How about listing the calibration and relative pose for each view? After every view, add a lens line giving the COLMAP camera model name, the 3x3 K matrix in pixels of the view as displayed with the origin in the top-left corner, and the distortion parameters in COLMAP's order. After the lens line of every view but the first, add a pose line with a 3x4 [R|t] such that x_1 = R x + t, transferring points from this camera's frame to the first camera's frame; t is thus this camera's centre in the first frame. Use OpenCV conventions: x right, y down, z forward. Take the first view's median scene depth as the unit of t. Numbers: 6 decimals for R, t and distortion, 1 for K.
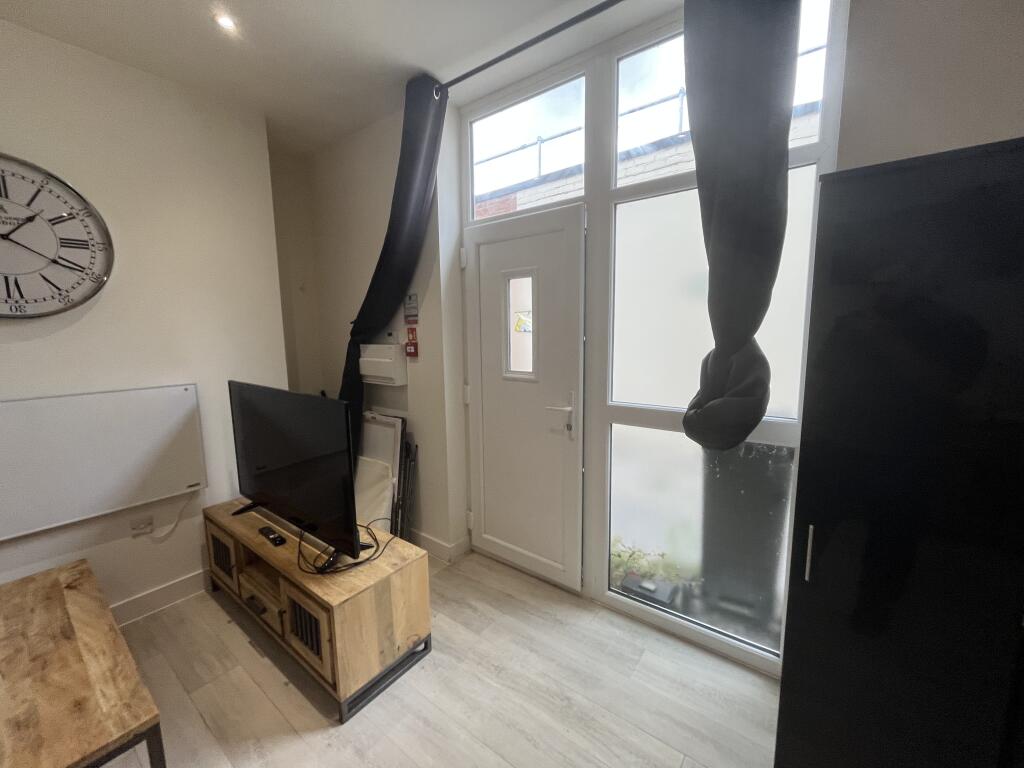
lens RADIAL K [[413.0, 0, 510.4], [0, 413.0, 383.6], [0, 0, 1]] dist [-0.001916, -0.000159]
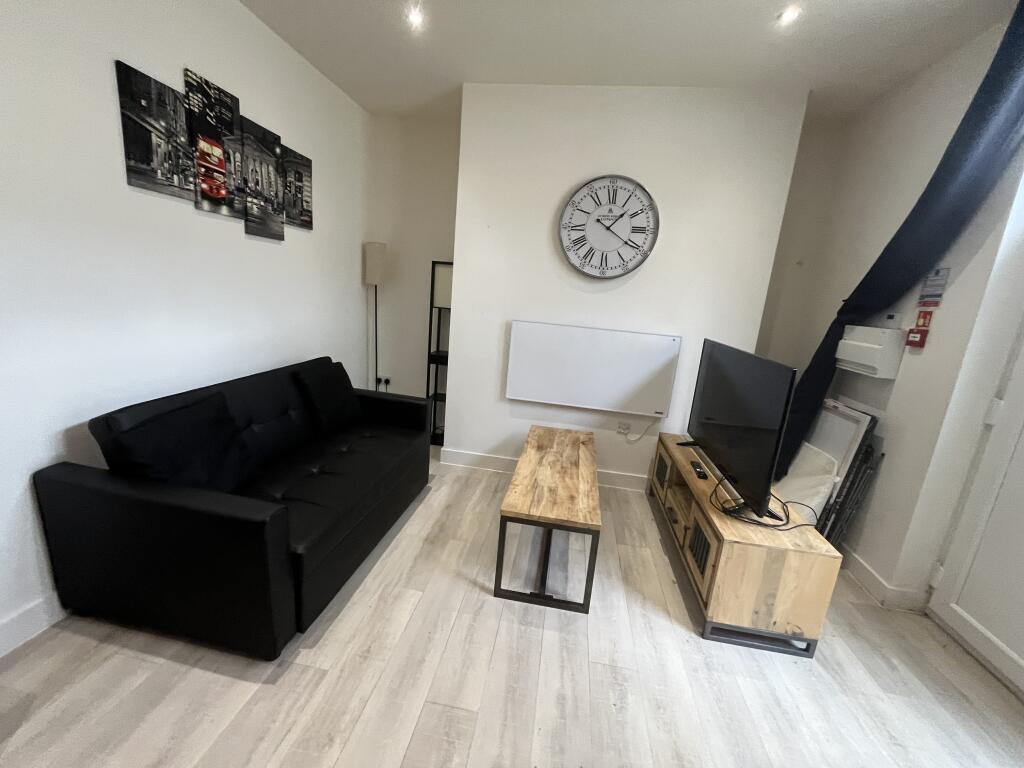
lens RADIAL K [[413.0, 0, 510.4], [0, 413.0, 383.6], [0, 0, 1]] dist [-0.001916, -0.000159]
pose [[0.474002, 0.243276, -0.846250, 0.107338], [-0.206250, 0.965014, 0.161893, 0.045170], [0.856027, 0.097802, 0.507595, -0.090124]]
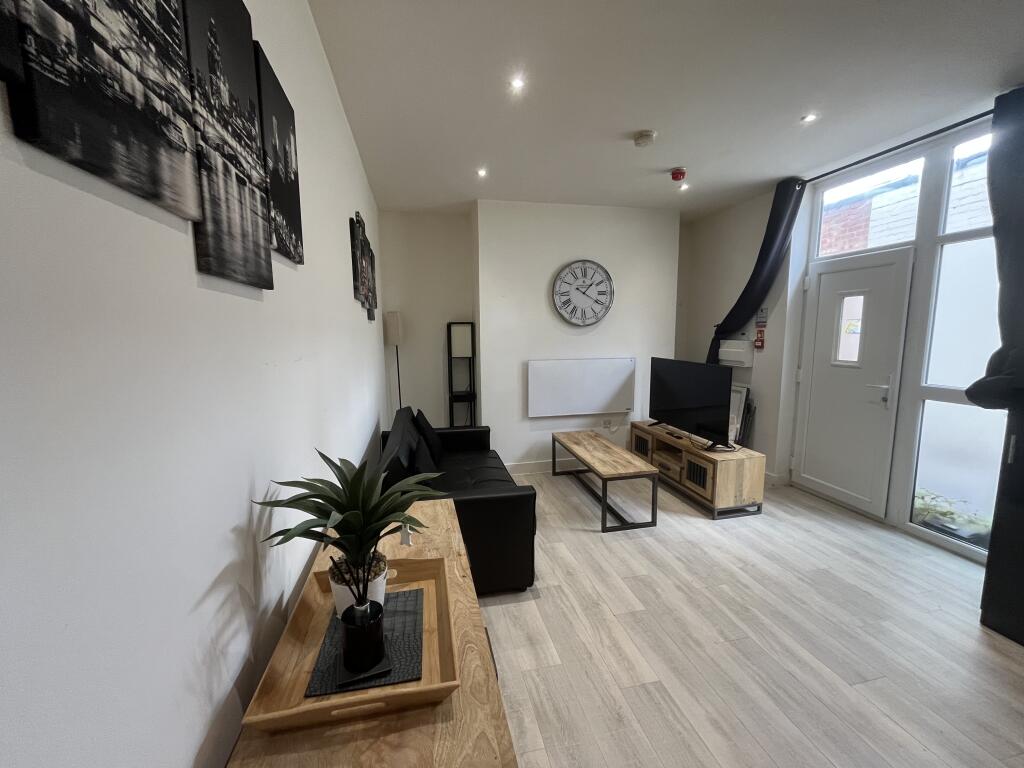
lens RADIAL K [[413.0, 0, 510.4], [0, 413.0, 383.6], [0, 0, 1]] dist [-0.001916, -0.000159]
pose [[0.765537, 0.087966, -0.637350, 0.057213], [-0.085385, 0.995738, 0.034872, 0.113686], [0.637701, 0.027724, 0.769785, -0.972865]]
